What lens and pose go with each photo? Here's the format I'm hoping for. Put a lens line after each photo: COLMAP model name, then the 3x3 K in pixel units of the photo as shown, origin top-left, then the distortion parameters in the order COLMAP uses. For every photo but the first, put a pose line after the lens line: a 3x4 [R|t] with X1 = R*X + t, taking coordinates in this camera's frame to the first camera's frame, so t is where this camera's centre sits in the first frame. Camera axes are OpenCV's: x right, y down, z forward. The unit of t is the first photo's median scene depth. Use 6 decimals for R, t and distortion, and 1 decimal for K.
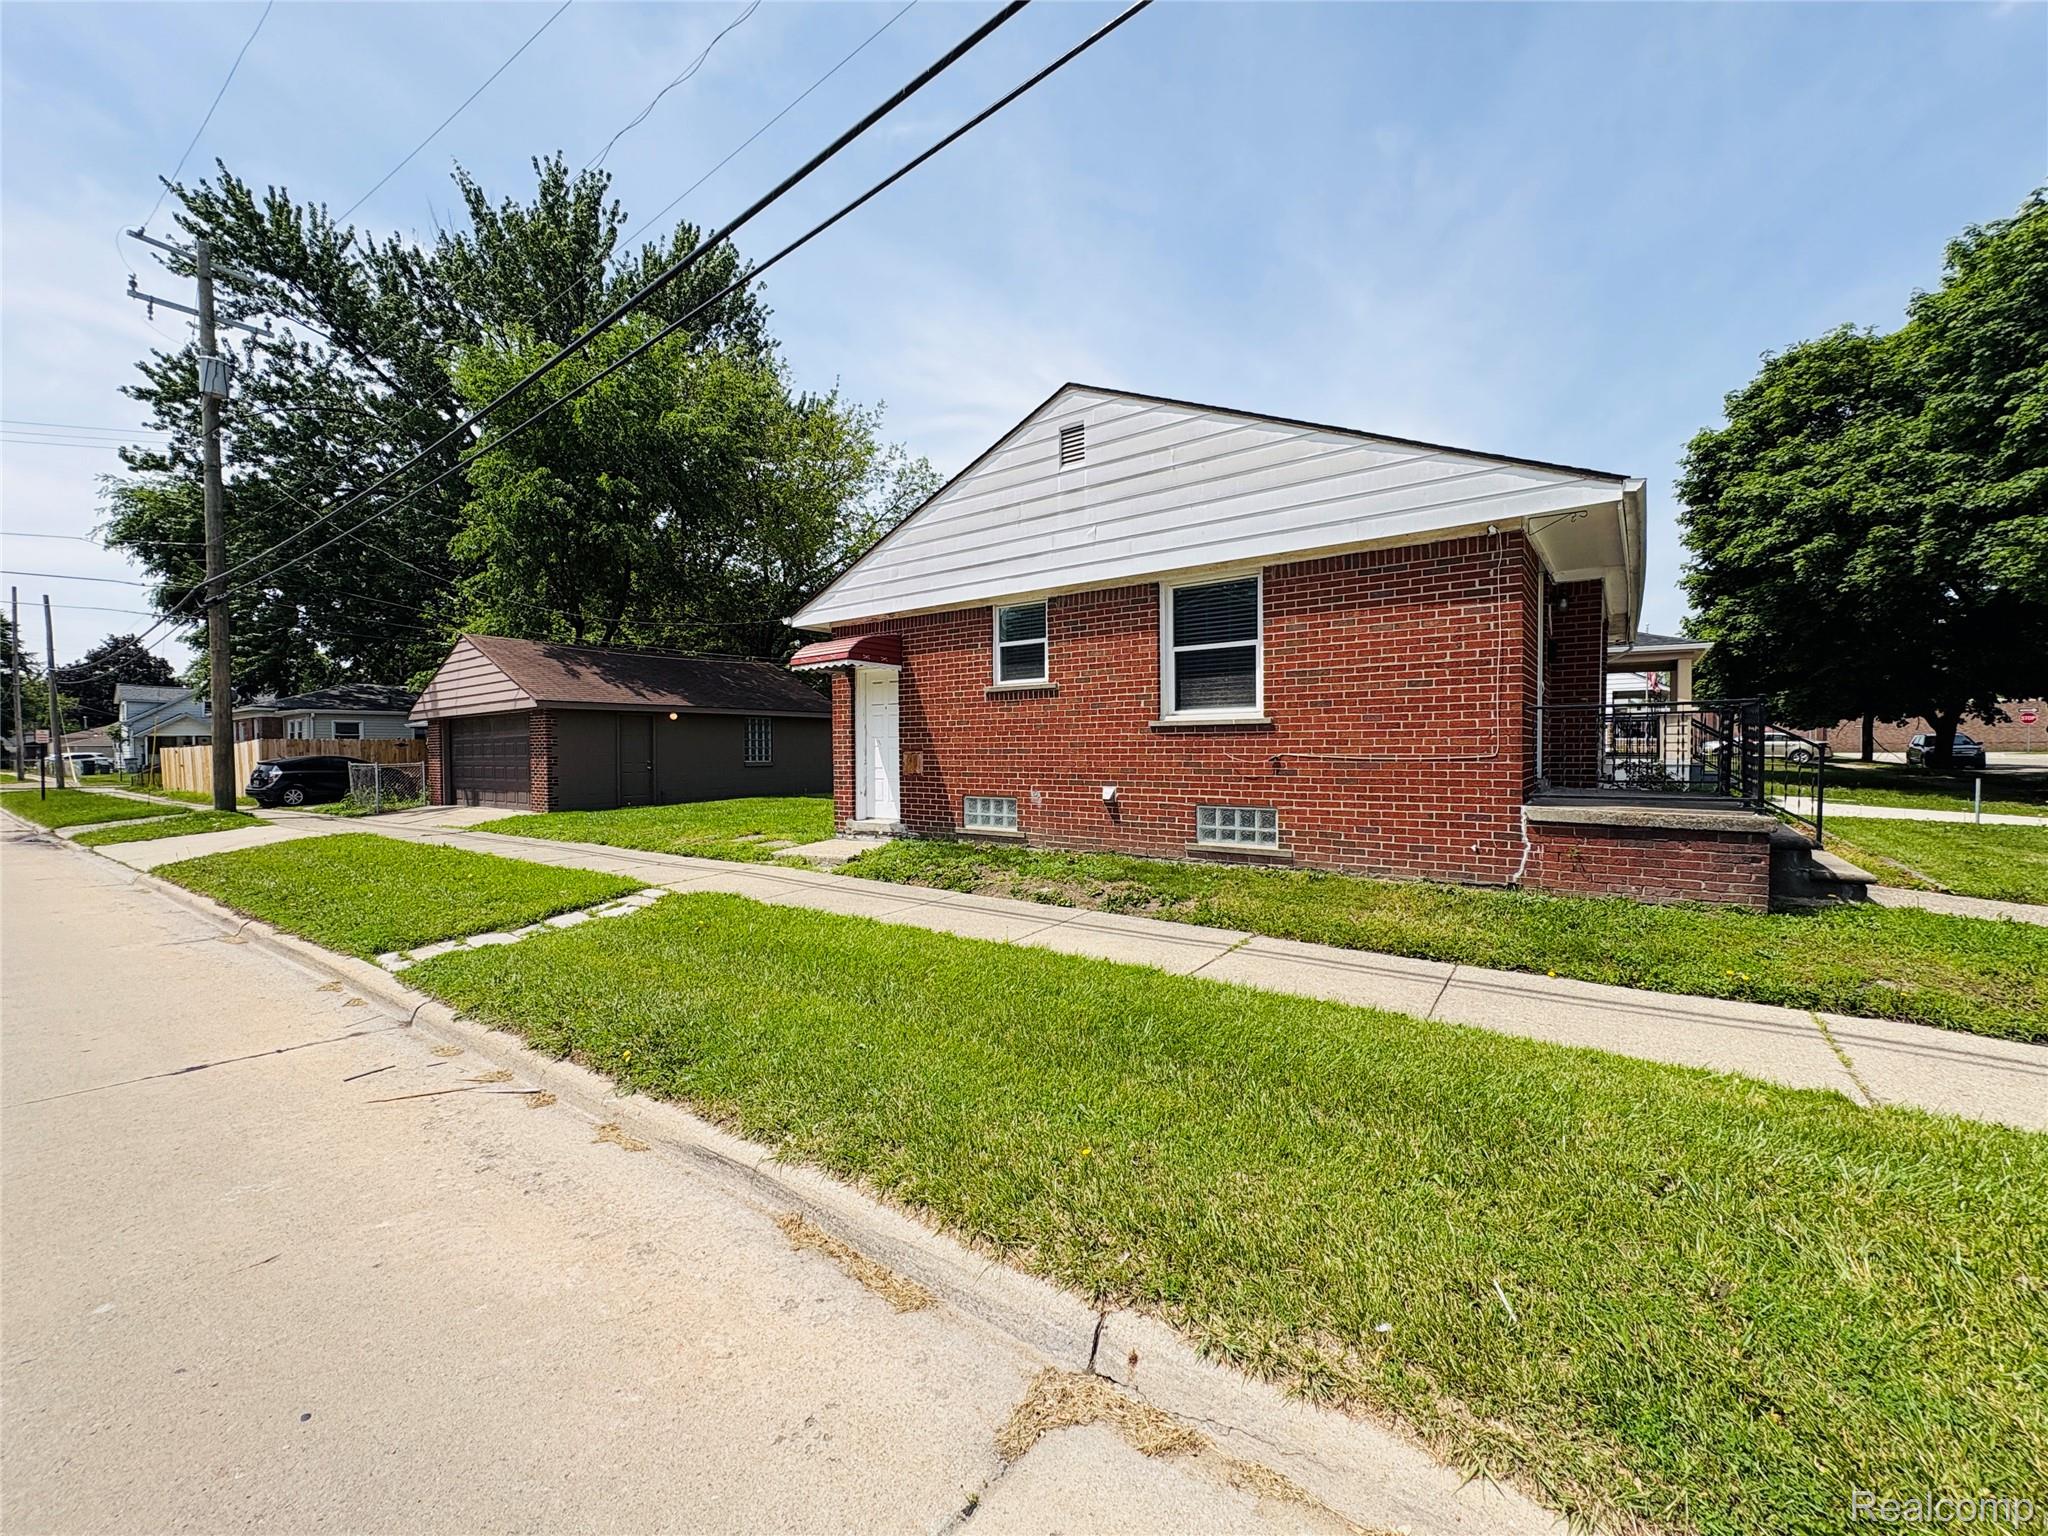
lens RADIAL K [[817.6, 0, 1024.0], [0, 817.6, 768.0], [0, 0, 1]] dist [-0.001909, -0.000293]
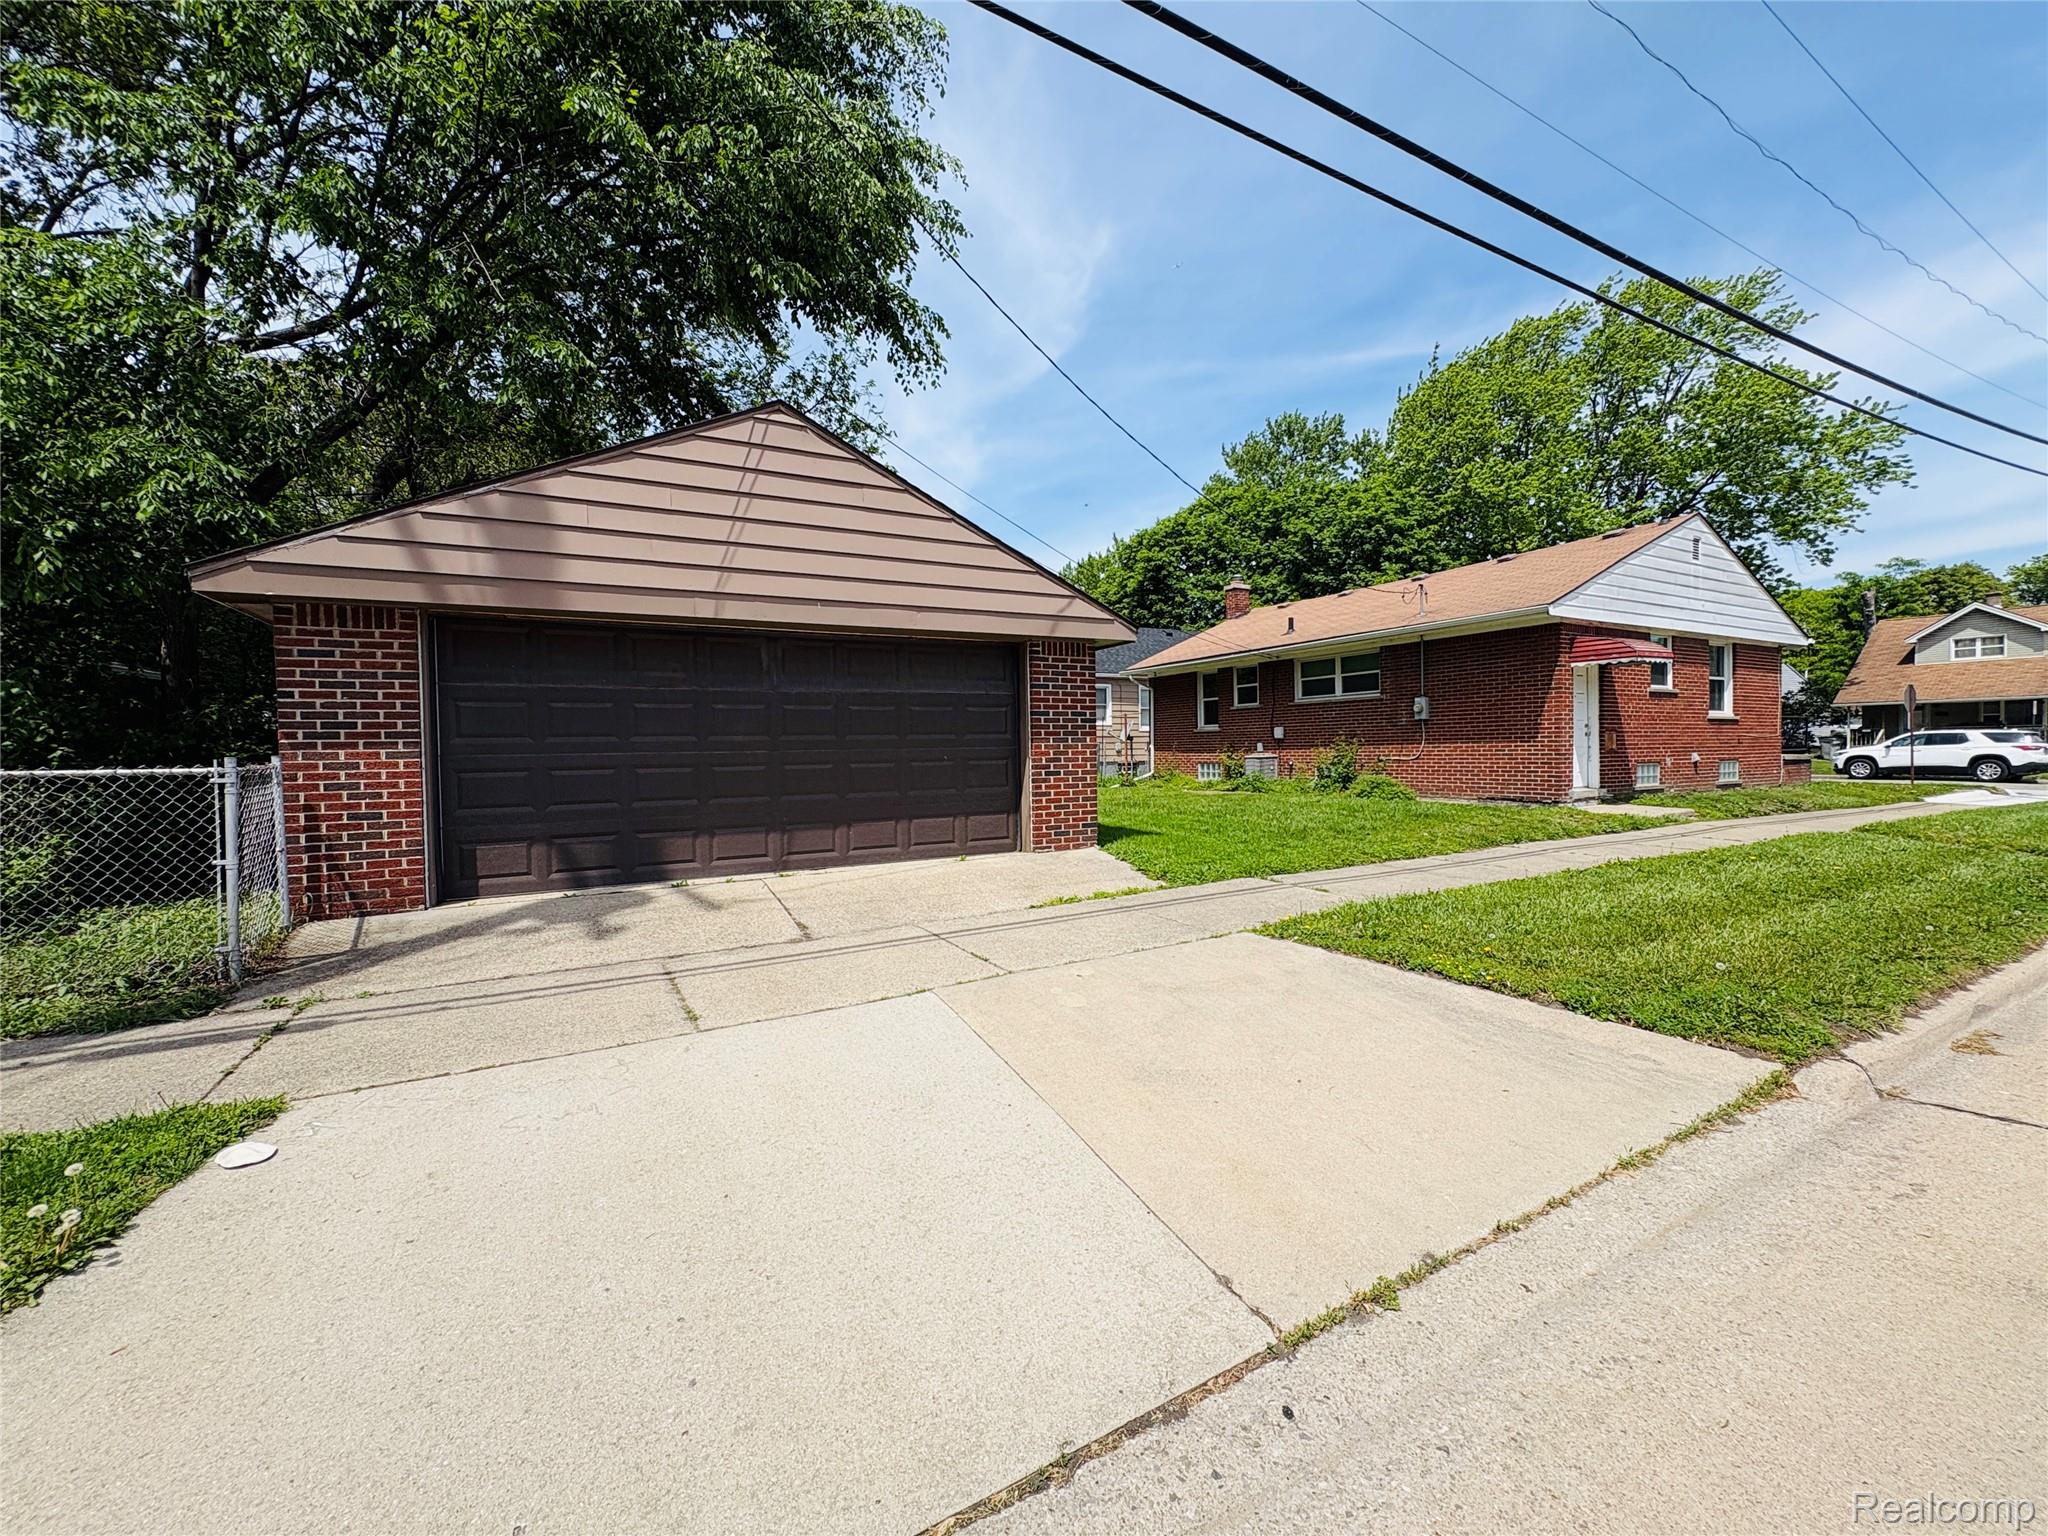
lens RADIAL K [[817.6, 0, 1024.0], [0, 817.6, 768.0], [0, 0, 1]] dist [-0.001909, -0.000293]
pose [[0.412001, -0.023084, 0.910891, -1.127419], [0.026209, 0.999566, 0.013477, -0.003093], [-0.910806, 0.018321, 0.412427, 0.870160]]
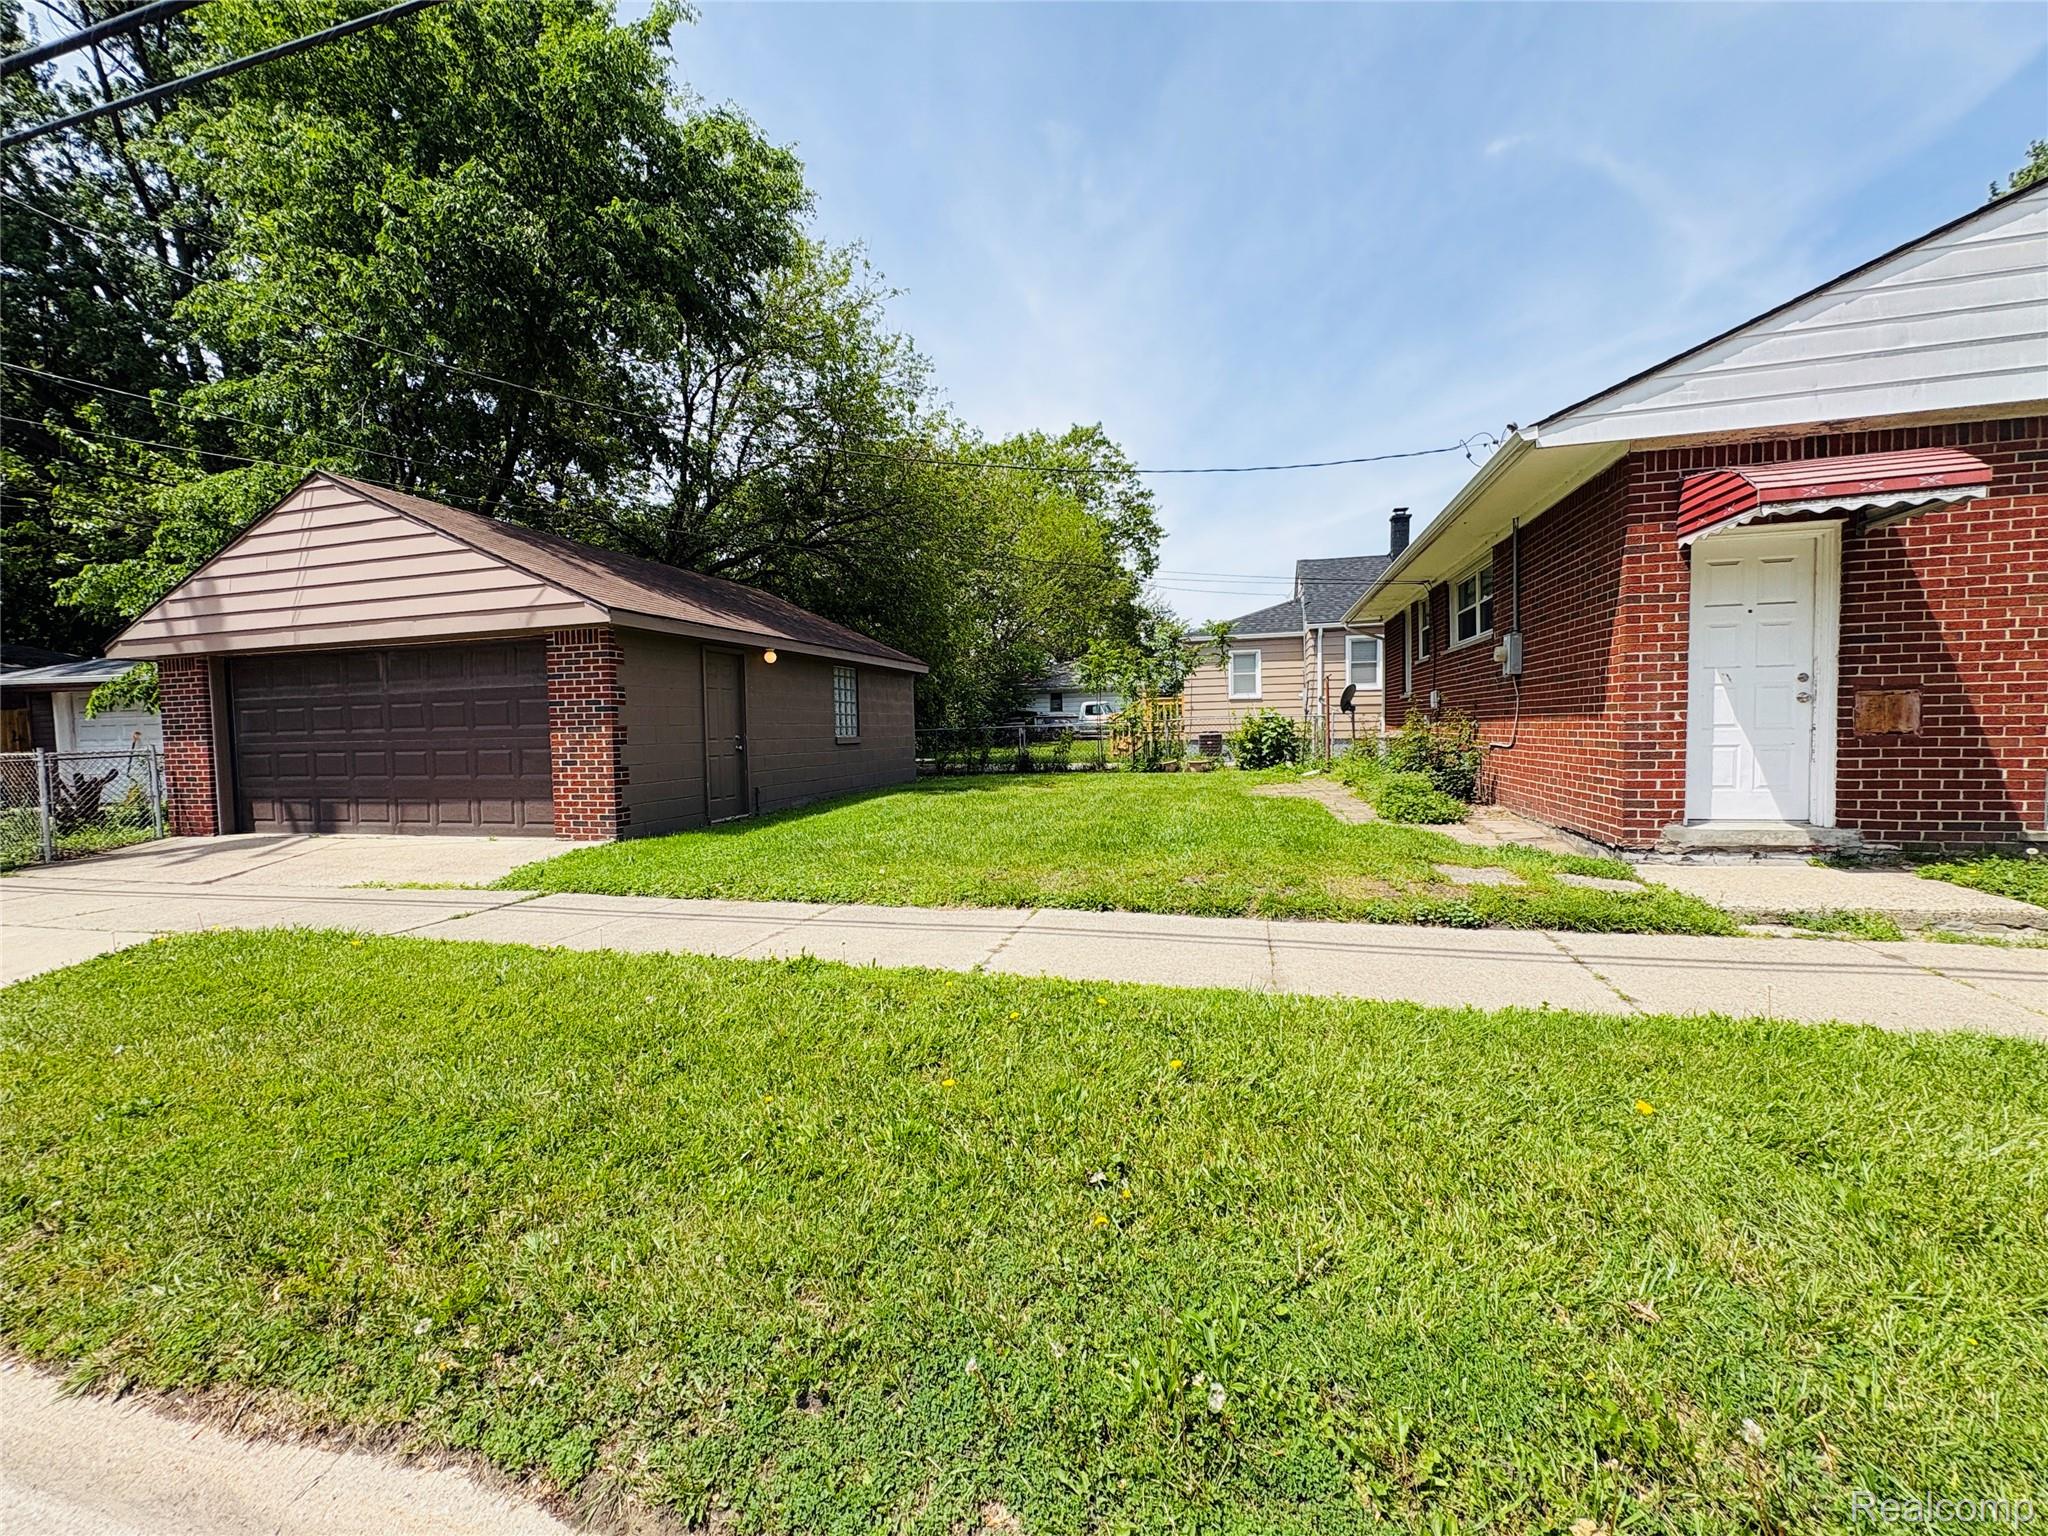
lens RADIAL K [[817.6, 0, 1024.0], [0, 817.6, 768.0], [0, 0, 1]] dist [-0.001909, -0.000293]
pose [[0.930638, -0.035070, 0.364257, -0.561284], [0.023000, 0.999035, 0.037423, -0.001858], [-0.365217, -0.026449, 0.930546, 0.475421]]
